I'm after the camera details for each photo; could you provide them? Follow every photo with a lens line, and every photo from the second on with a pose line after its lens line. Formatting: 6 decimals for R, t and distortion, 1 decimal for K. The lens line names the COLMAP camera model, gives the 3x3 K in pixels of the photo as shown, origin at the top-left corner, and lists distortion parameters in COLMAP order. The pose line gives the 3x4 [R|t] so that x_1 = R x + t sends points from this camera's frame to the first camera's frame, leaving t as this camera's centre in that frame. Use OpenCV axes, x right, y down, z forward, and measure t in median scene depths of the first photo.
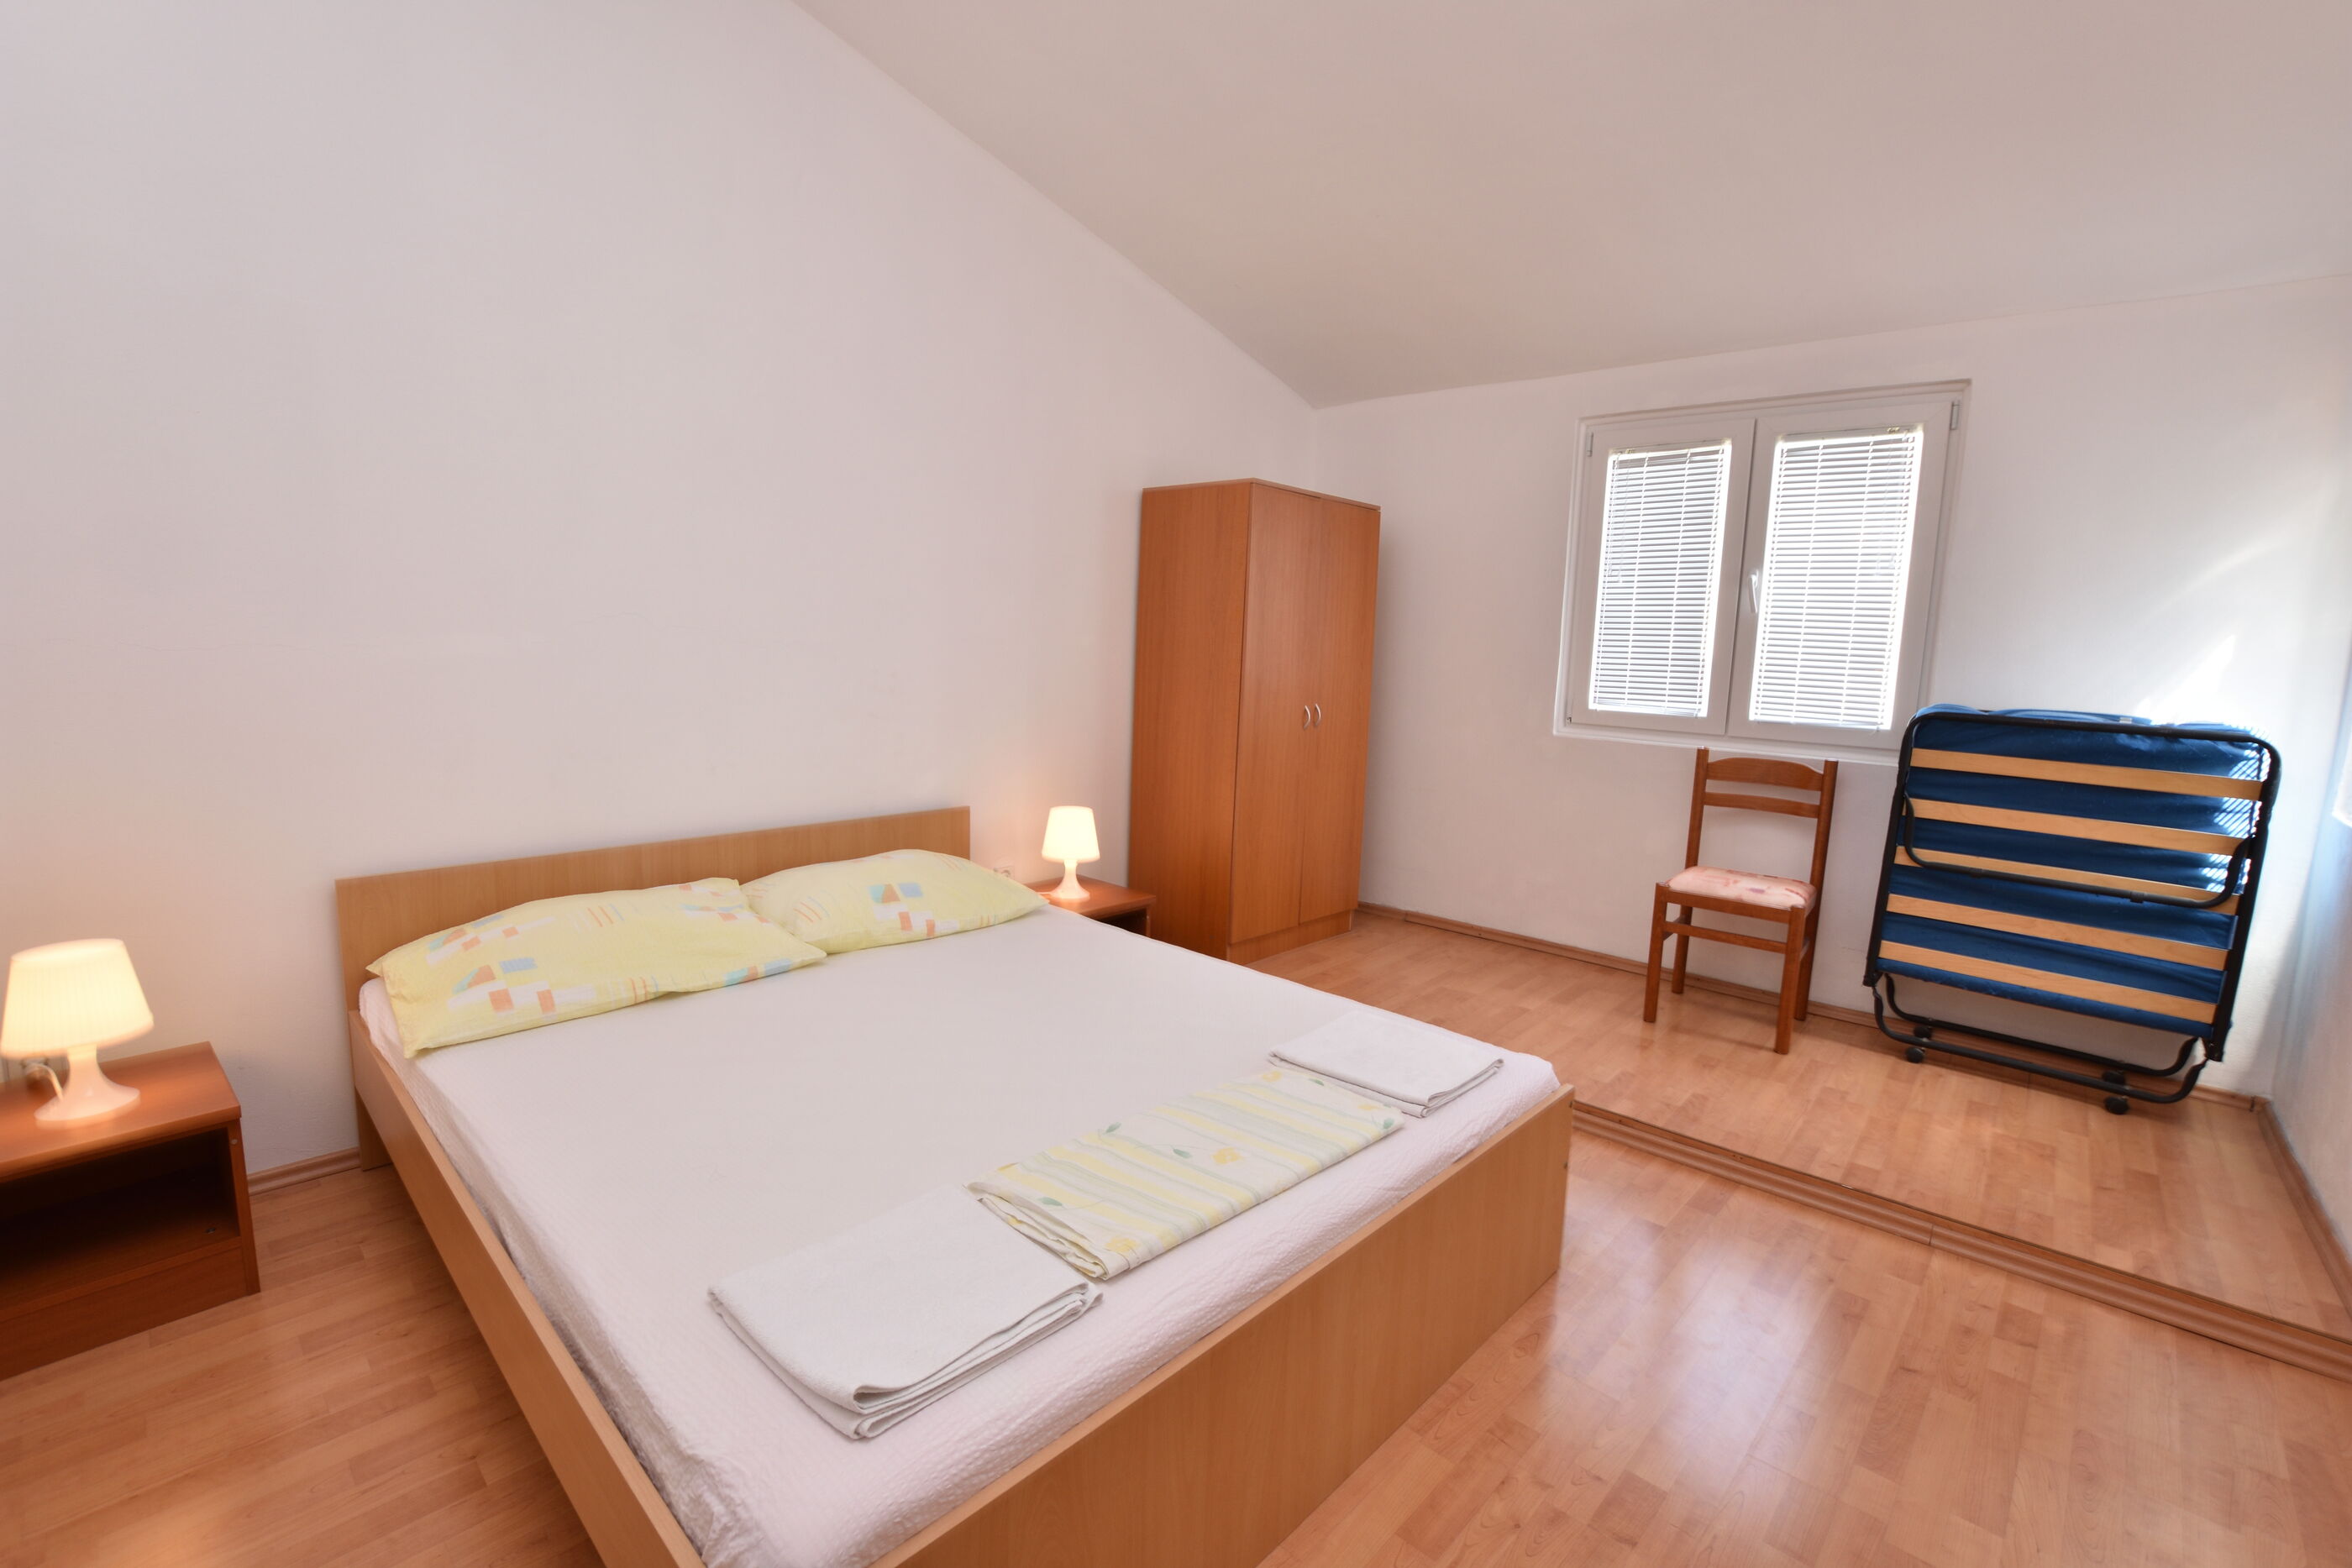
lens RADIAL K [[1034.5, 0, 1169.1], [0, 1034.5, 783.2], [0, 0, 1]] dist [-0.036477, 0.006215]
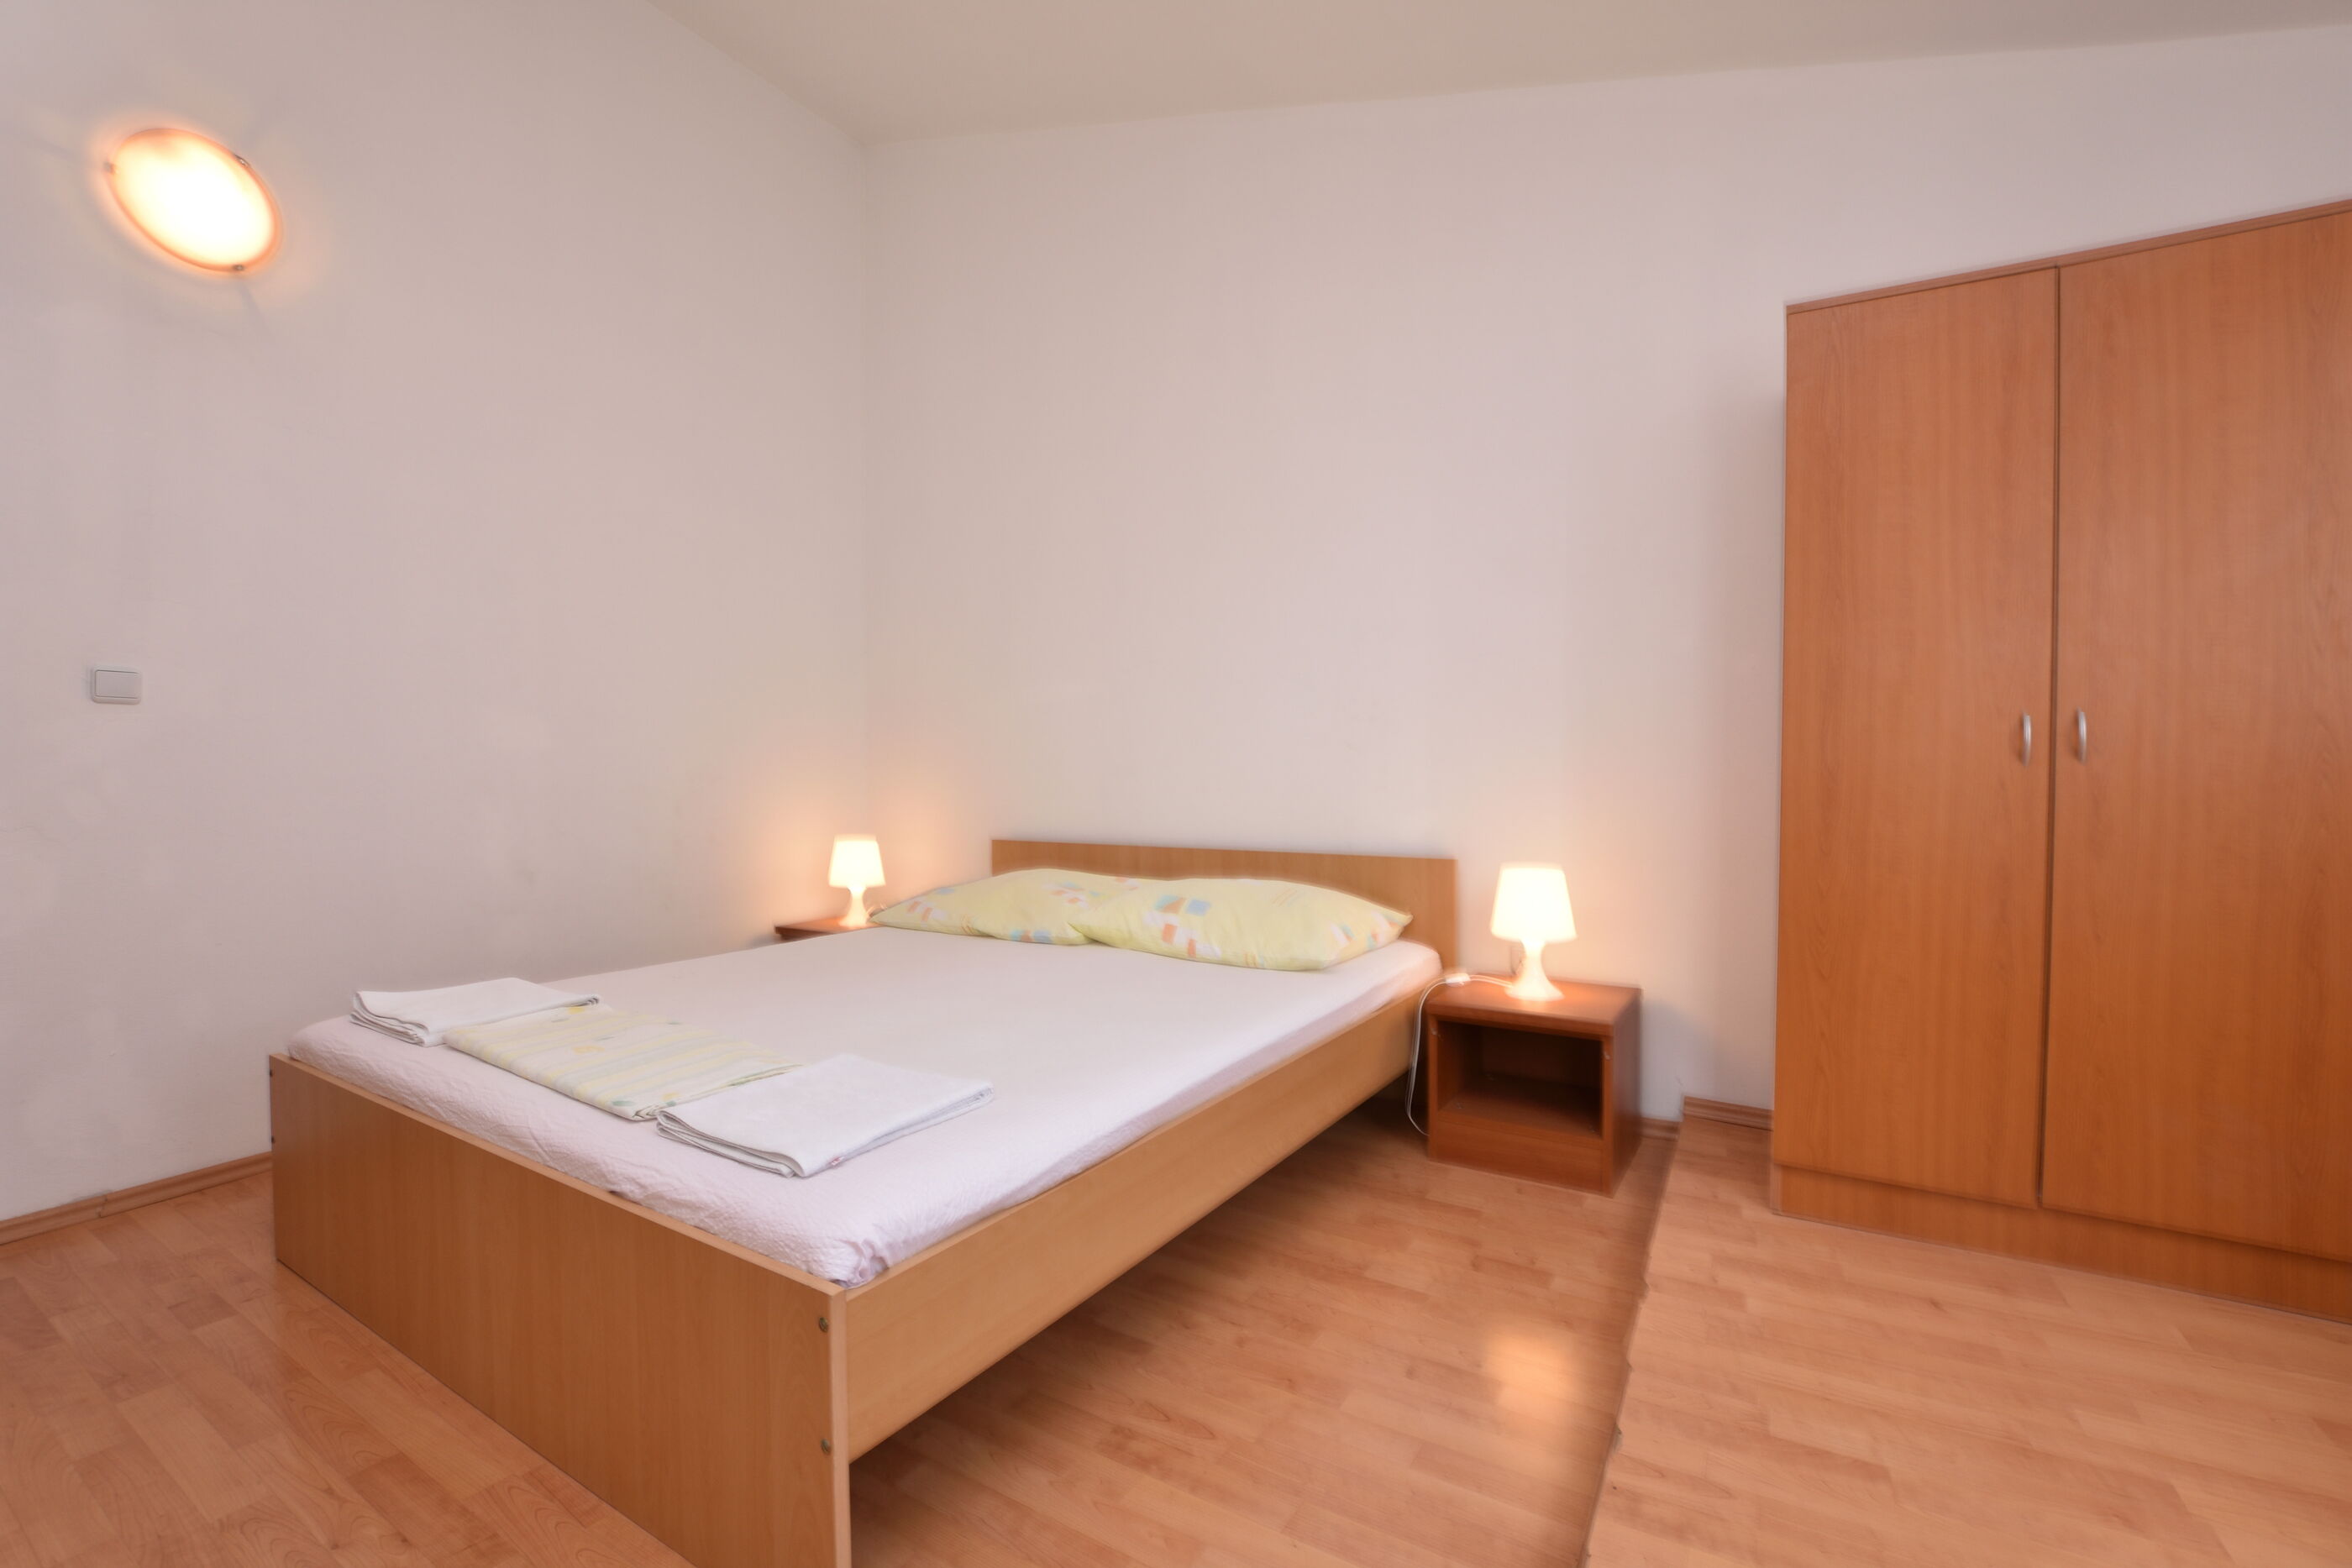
lens RADIAL K [[1034.5, 0, 1169.1], [0, 1034.5, 783.2], [0, 0, 1]] dist [-0.036477, 0.006215]
pose [[0.190160, -0.016866, -0.981608, 0.716734], [-0.125681, 0.991207, -0.041378, 0.032895], [0.973675, 0.131238, 0.186368, 0.795911]]
